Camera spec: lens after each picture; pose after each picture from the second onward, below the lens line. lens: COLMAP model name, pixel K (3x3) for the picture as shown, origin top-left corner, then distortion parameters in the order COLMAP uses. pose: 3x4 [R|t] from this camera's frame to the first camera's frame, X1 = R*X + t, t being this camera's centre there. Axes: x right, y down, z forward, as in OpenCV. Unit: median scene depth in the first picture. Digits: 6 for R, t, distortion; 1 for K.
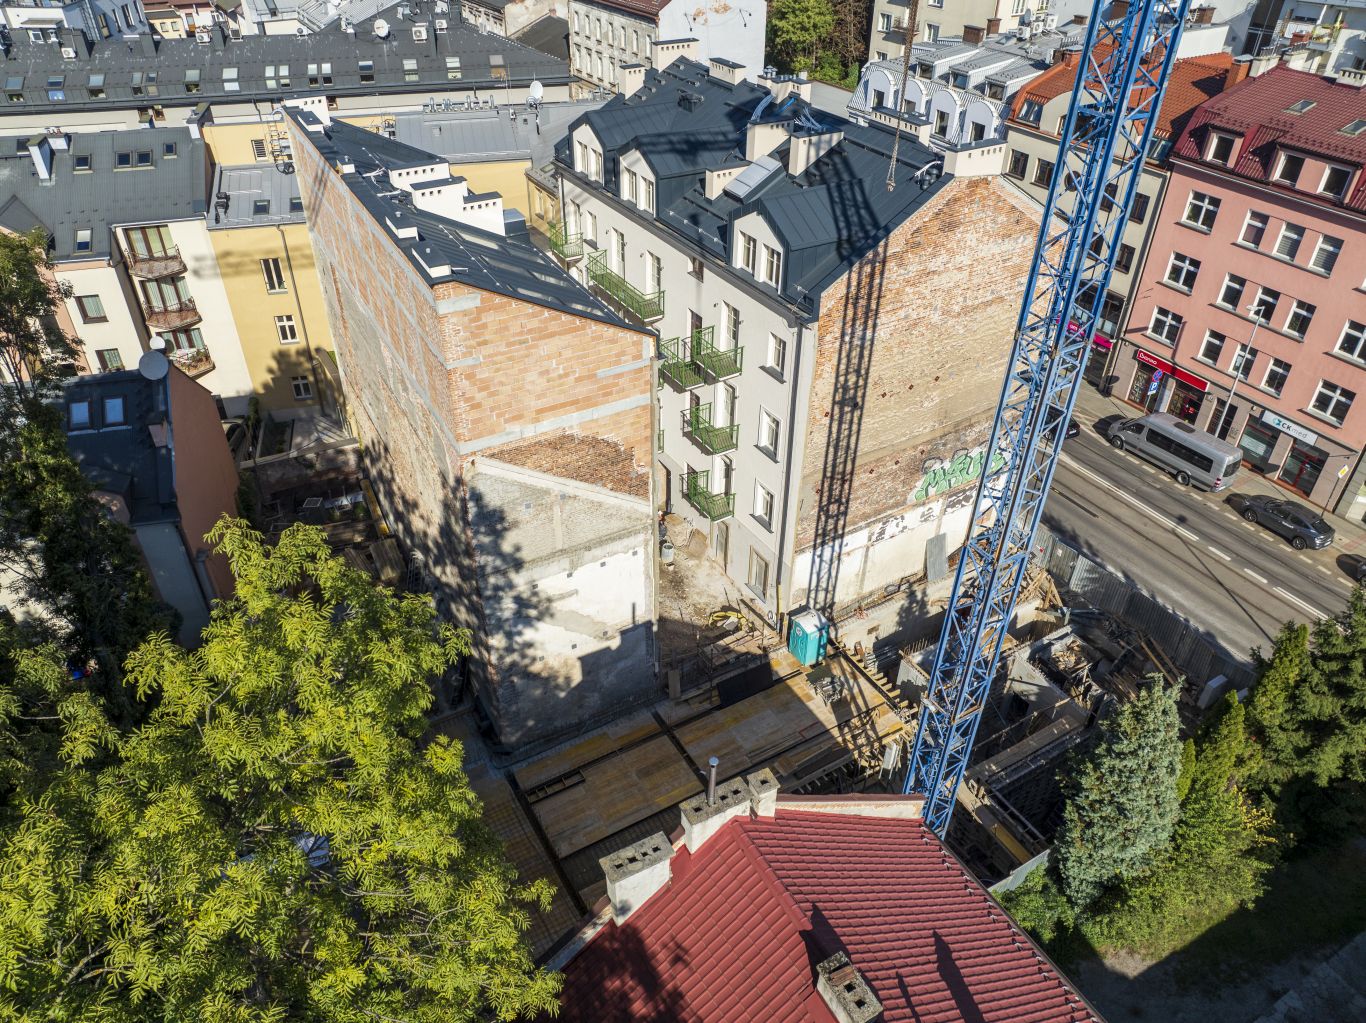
lens RADIAL K [[962.7, 0, 682.6], [0, 962.7, 506.9], [0, 0, 1]] dist [-0.054888, 0.028206]
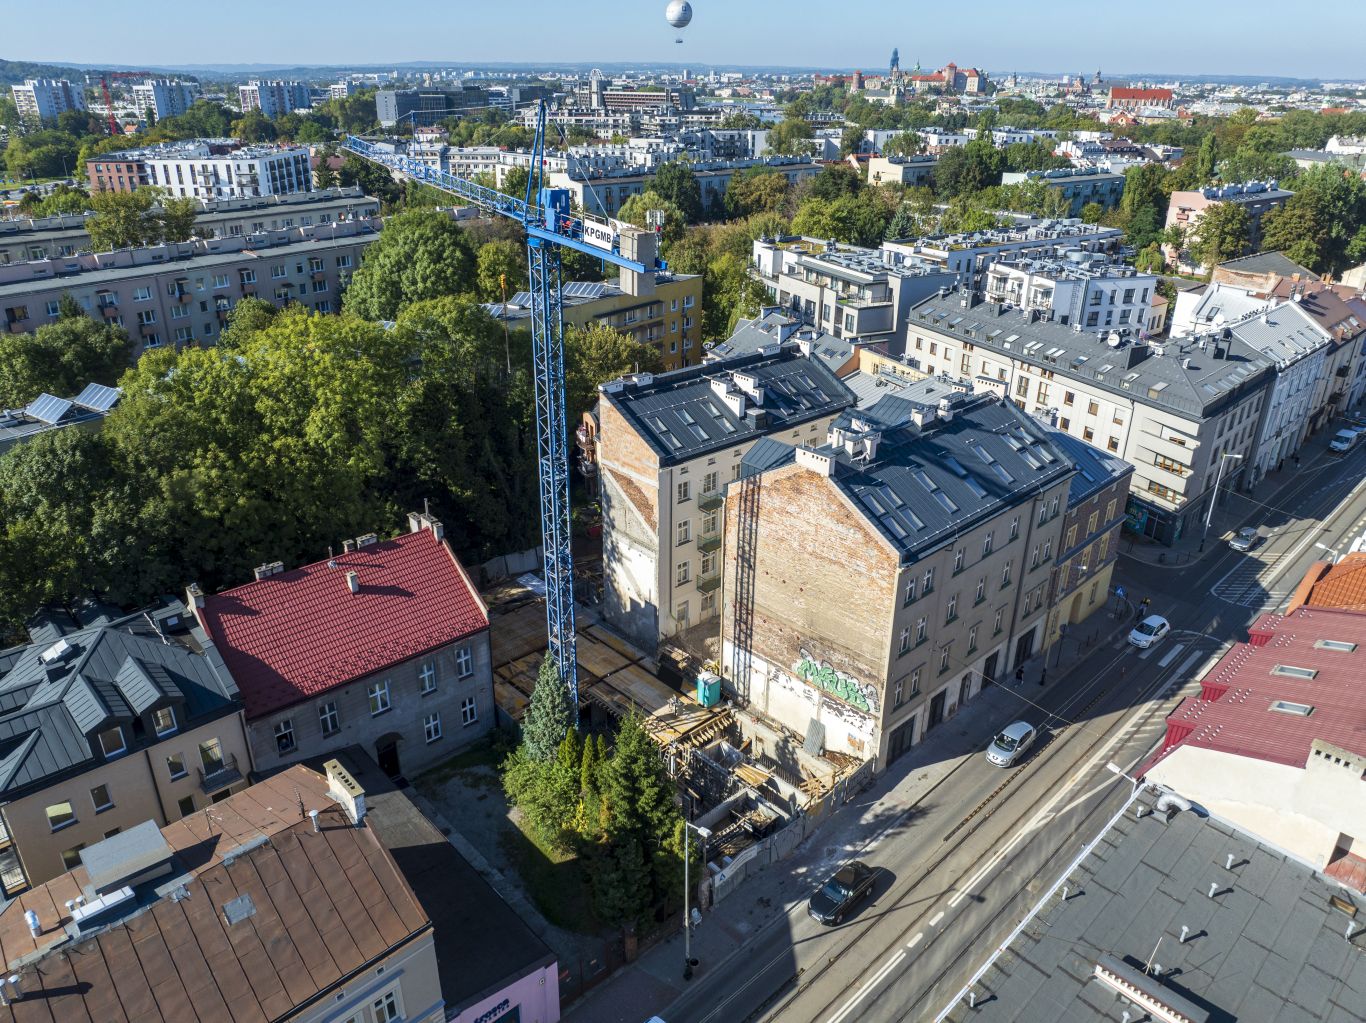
lens RADIAL K [[958.1, 0, 682.3], [0, 958.1, 508.5], [0, 0, 1]] dist [-0.037193, -0.000738]
pose [[0.220624, 0.395817, -0.891433, 1.446855], [-0.580379, 0.787816, 0.206169, -0.415259], [0.783891, 0.471883, 0.403535, 0.159379]]
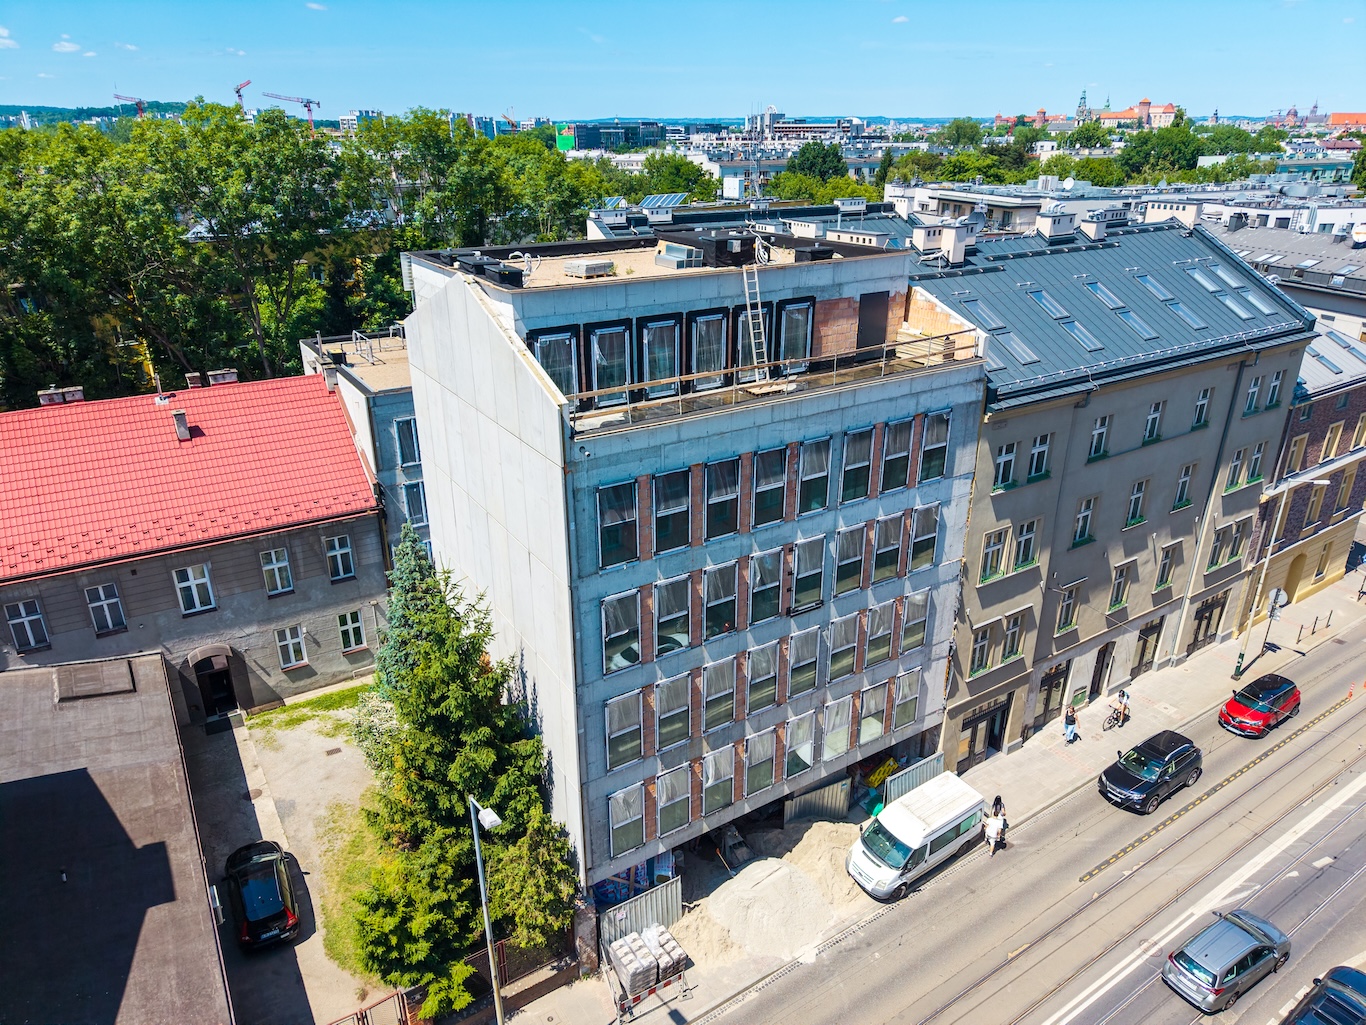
lens RADIAL K [[912.2, 0, 681.4], [0, 912.2, 520.1], [0, 0, 1]] dist [0.026867, -0.026624]
pose [[0.041553, 0.381904, -0.923268, 1.067761], [-0.586154, 0.757657, 0.287019, -0.259627], [0.809133, 0.529251, 0.255337, 0.622456]]
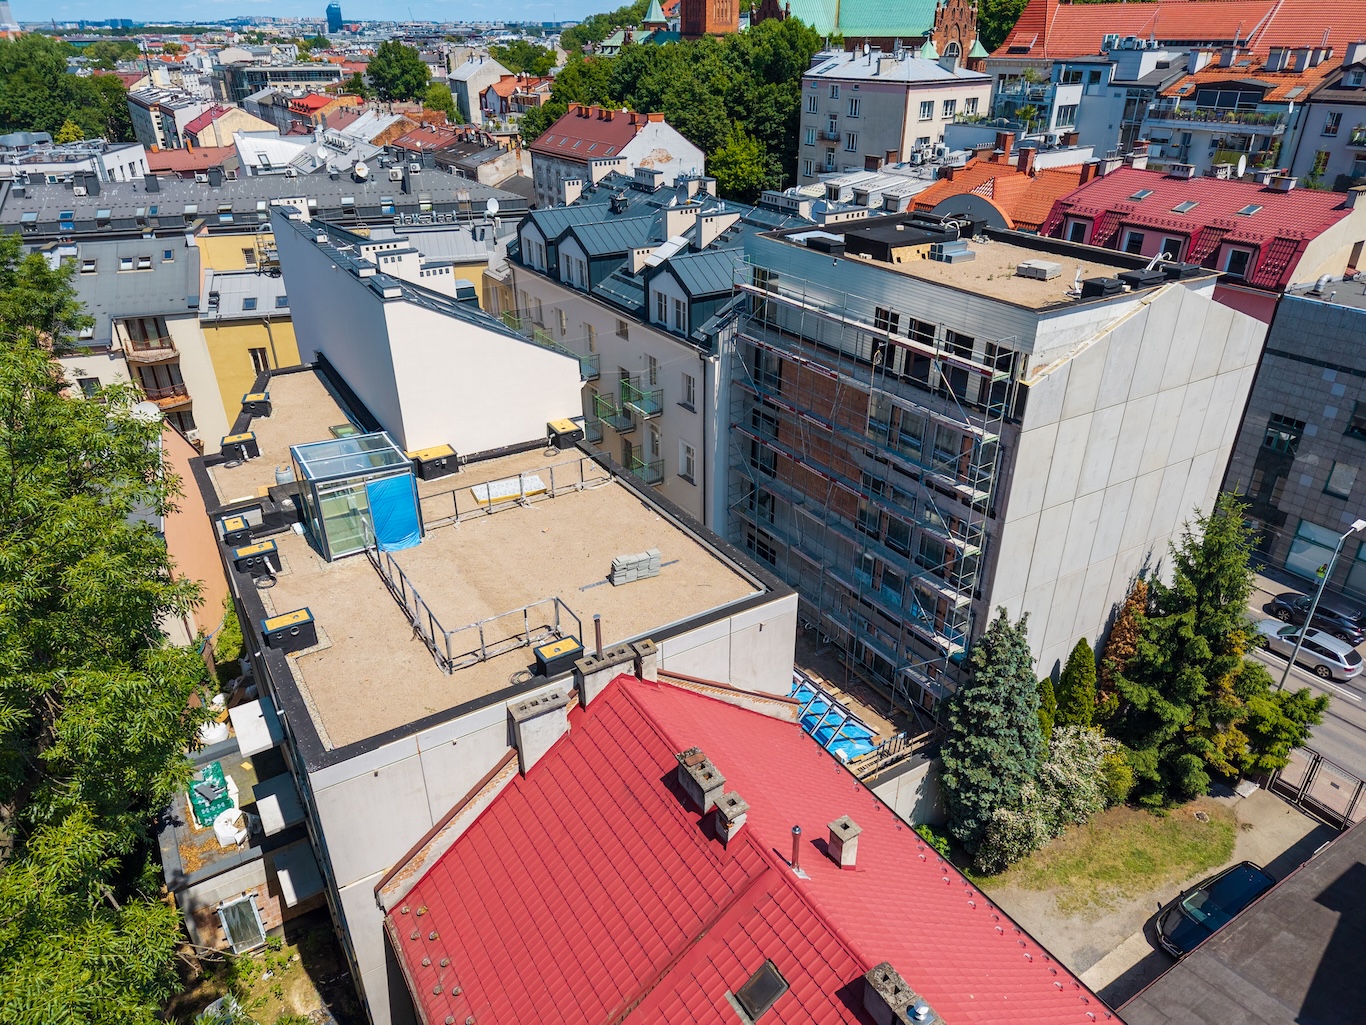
lens RADIAL K [[912.2, 0, 681.4], [0, 912.2, 520.1], [0, 0, 1]] dist [0.026867, -0.026624]
pose [[0.999253, -0.030499, 0.023731, 0.051108], [0.033453, 0.990129, -0.136105, 0.134803], [-0.019345, 0.136797, 0.990410, -0.084758]]
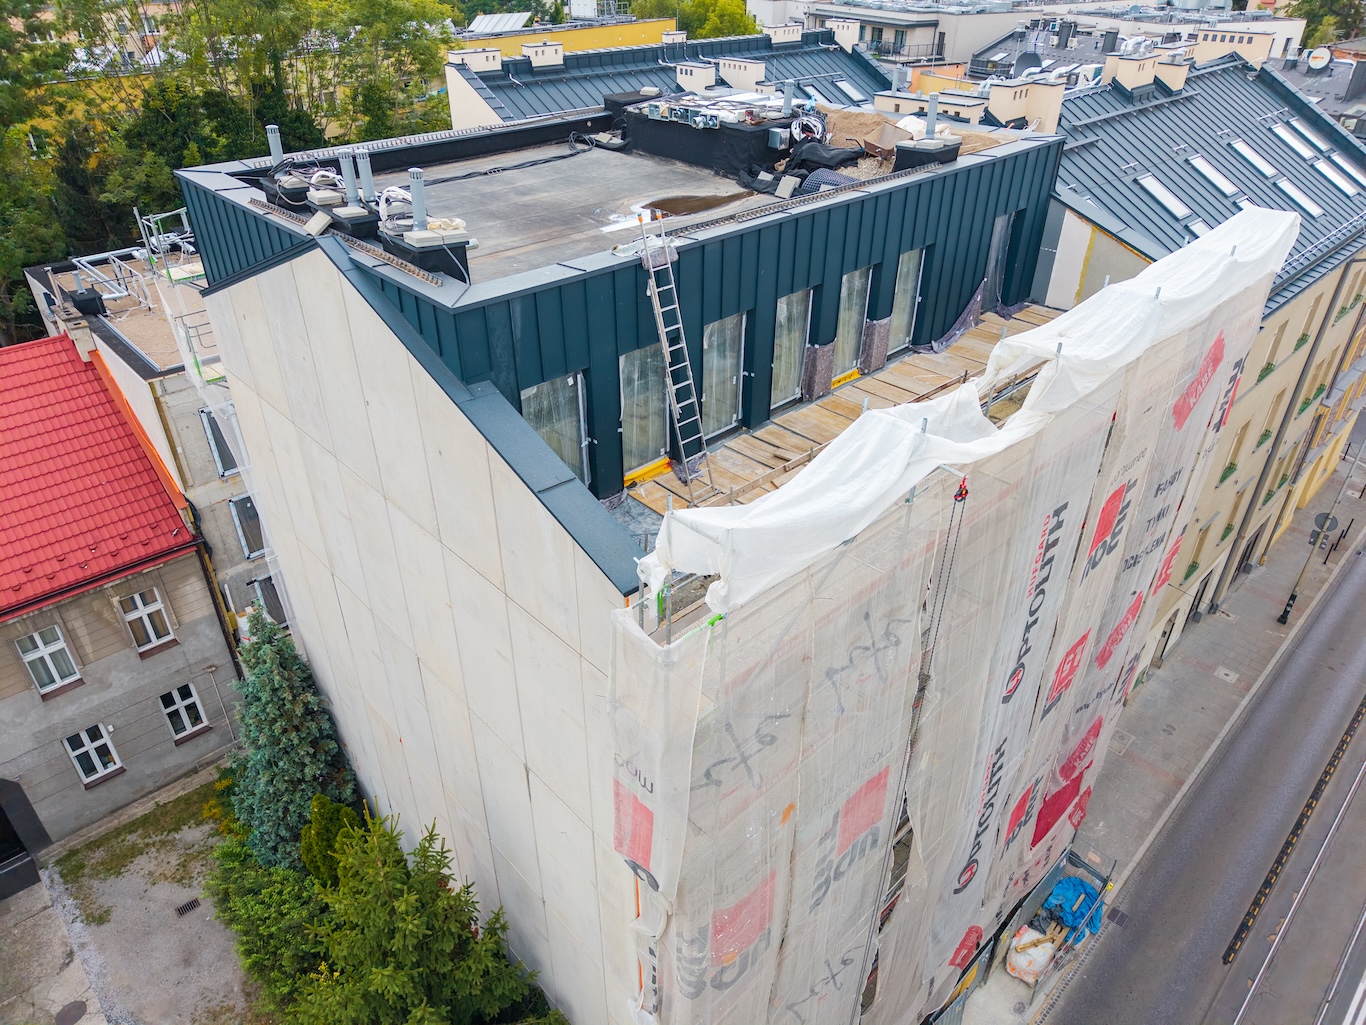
lens RADIAL K [[914.8, 0, 681.5], [0, 914.8, 519.6], [0, 0, 1]] dist [0.011751, -0.009908]
pose [[0.233118, 0.518952, -0.822402, 0.758826], [-0.571520, 0.757347, 0.315897, -0.216290], [0.786779, 0.396377, 0.473142, 0.559741]]
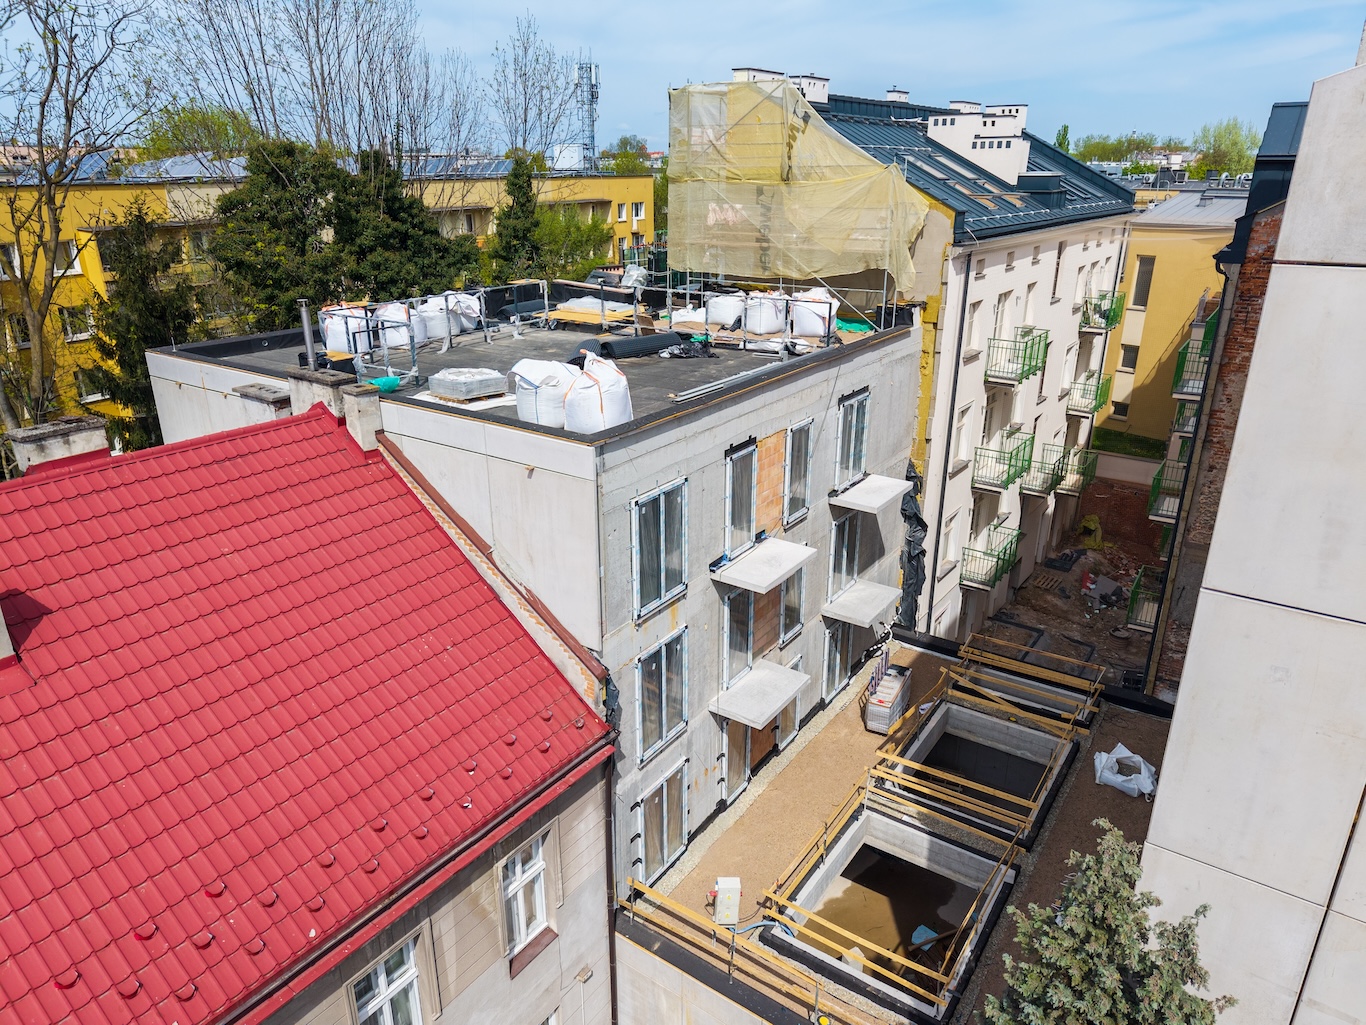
lens RADIAL K [[912.2, 0, 681.4], [0, 912.2, 520.1], [0, 0, 1]] dist [0.026867, -0.026624]
pose [[0.425295, 0.314267, -0.848740, 0.446356], [-0.528079, 0.847764, 0.049290, 0.091899], [0.735021, 0.427239, 0.526508, 0.394073]]
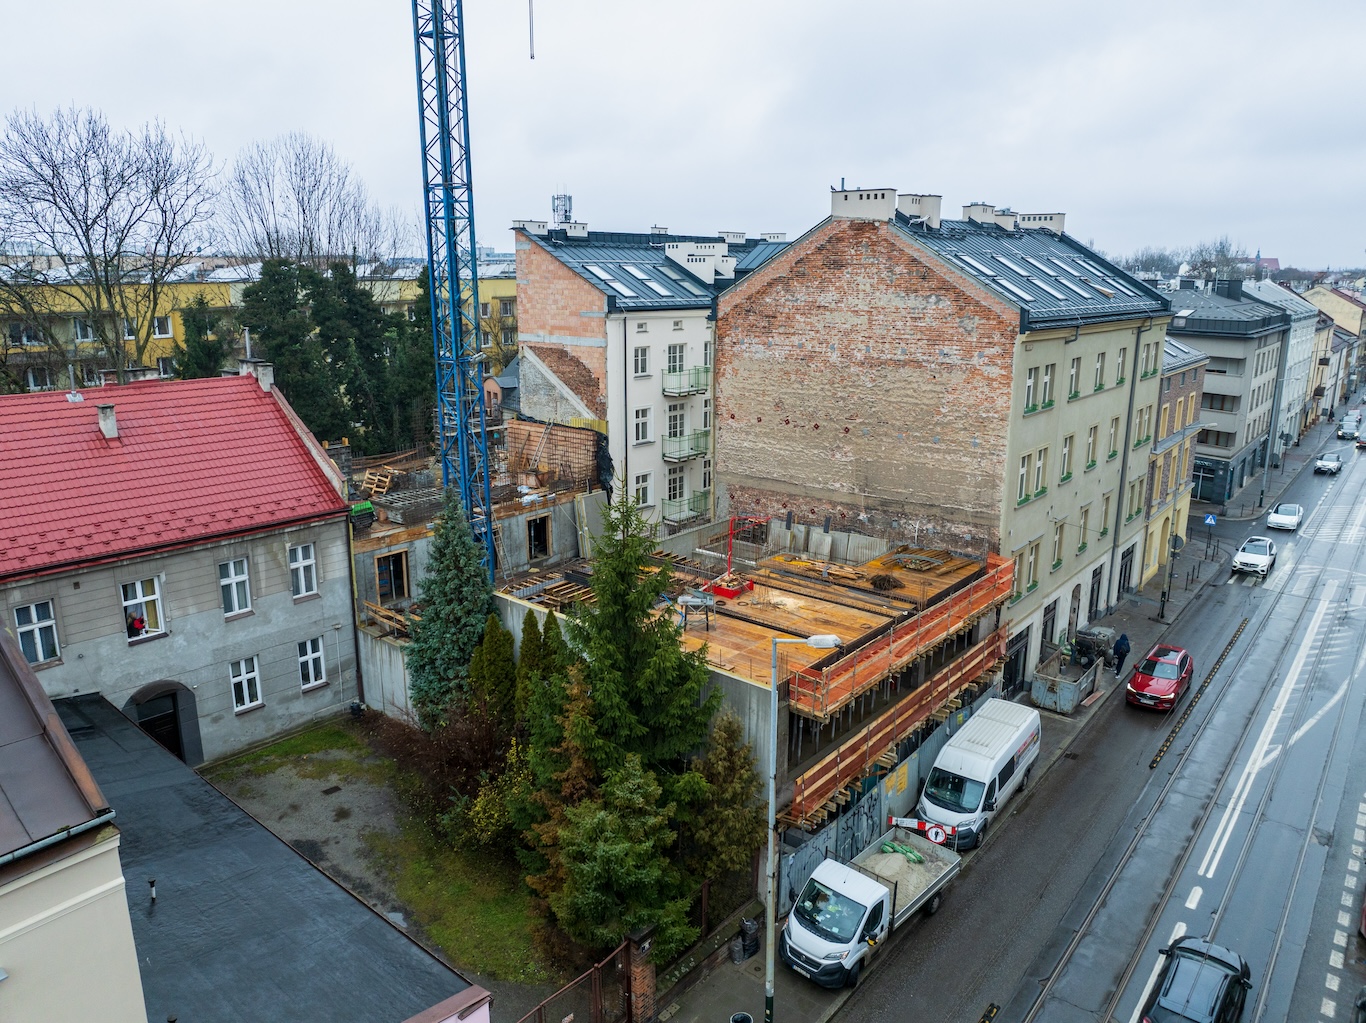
lens RADIAL K [[962.7, 0, 682.6], [0, 962.7, 506.9], [0, 0, 1]] dist [-0.054888, 0.028206]
pose [[0.338798, 0.215479, -0.915852, 1.065299], [-0.554037, 0.832442, -0.009099, 0.033133], [0.760433, 0.510499, 0.401413, 0.482420]]
